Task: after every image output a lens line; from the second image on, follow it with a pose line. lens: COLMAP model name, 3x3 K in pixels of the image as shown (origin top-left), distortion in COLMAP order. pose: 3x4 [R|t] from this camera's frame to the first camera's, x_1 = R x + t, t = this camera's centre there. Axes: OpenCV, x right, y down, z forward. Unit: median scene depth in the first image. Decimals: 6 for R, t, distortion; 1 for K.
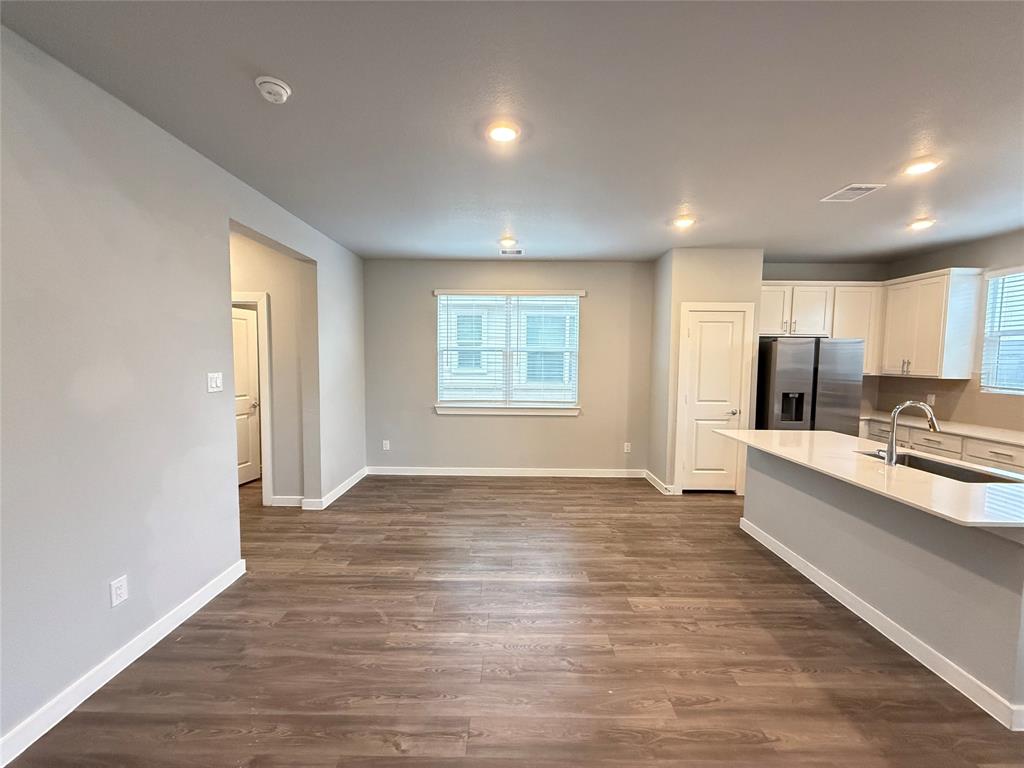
lens RADIAL K [[406.8, 0, 510.6], [0, 406.8, 385.9], [0, 0, 1]] dist [-0.001285, -0.000099]
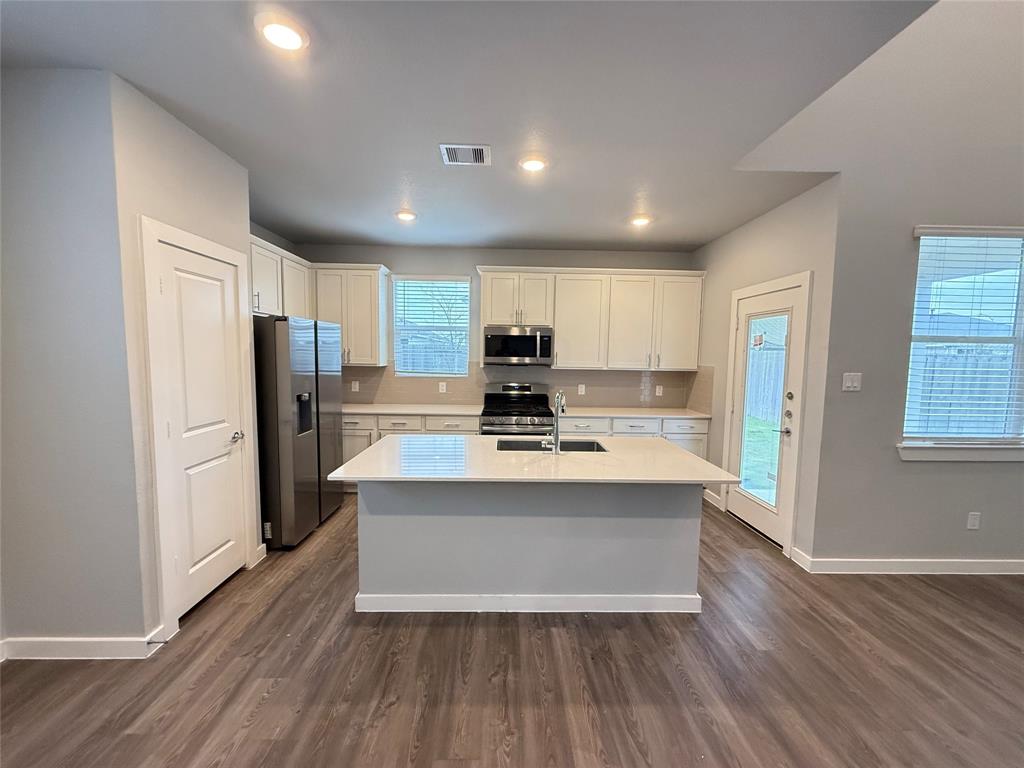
lens RADIAL K [[406.8, 0, 510.6], [0, 406.8, 385.9], [0, 0, 1]] dist [-0.001285, -0.000099]
pose [[-0.028460, -0.088653, 0.995656, -0.042216], [0.053015, 0.994524, 0.090067, -0.044718], [-0.998188, 0.055348, -0.023604, 0.669602]]
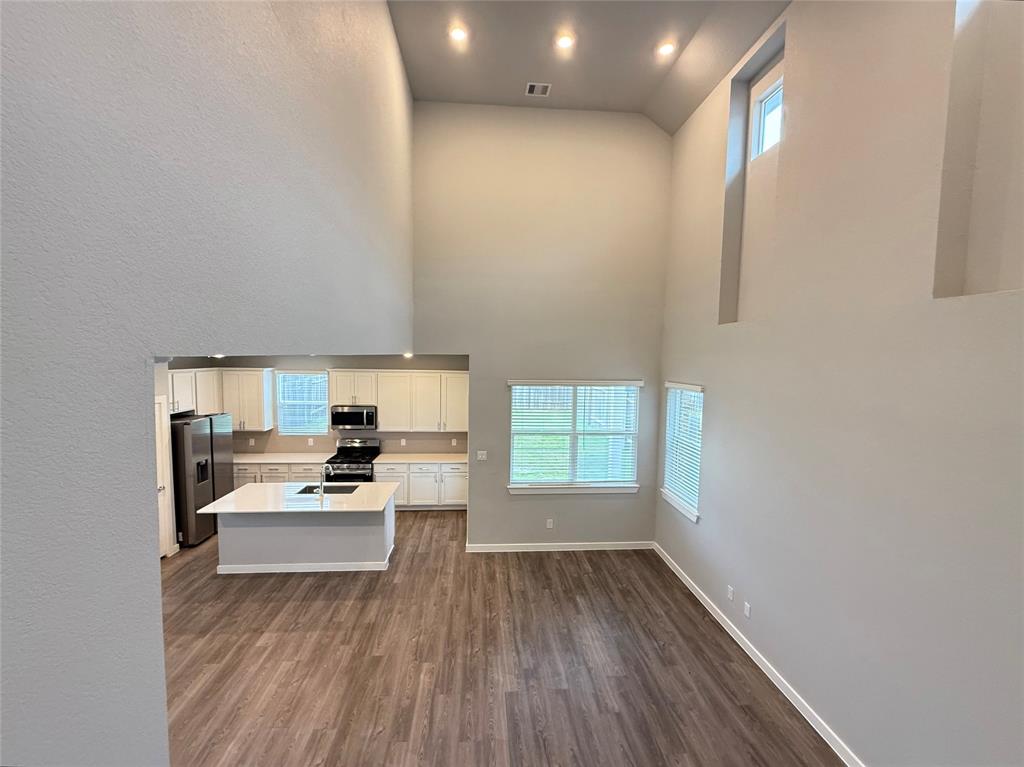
lens RADIAL K [[418.0, 0, 512.0], [0, 418.0, 383.5], [0, 0, 1]] dist [-0.002495, -0.000090]
pose [[-0.085105, -0.079470, 0.993198, -0.748017], [0.050105, 0.995212, 0.083924, -0.308153], [-0.995111, 0.056907, -0.080715, 0.093892]]
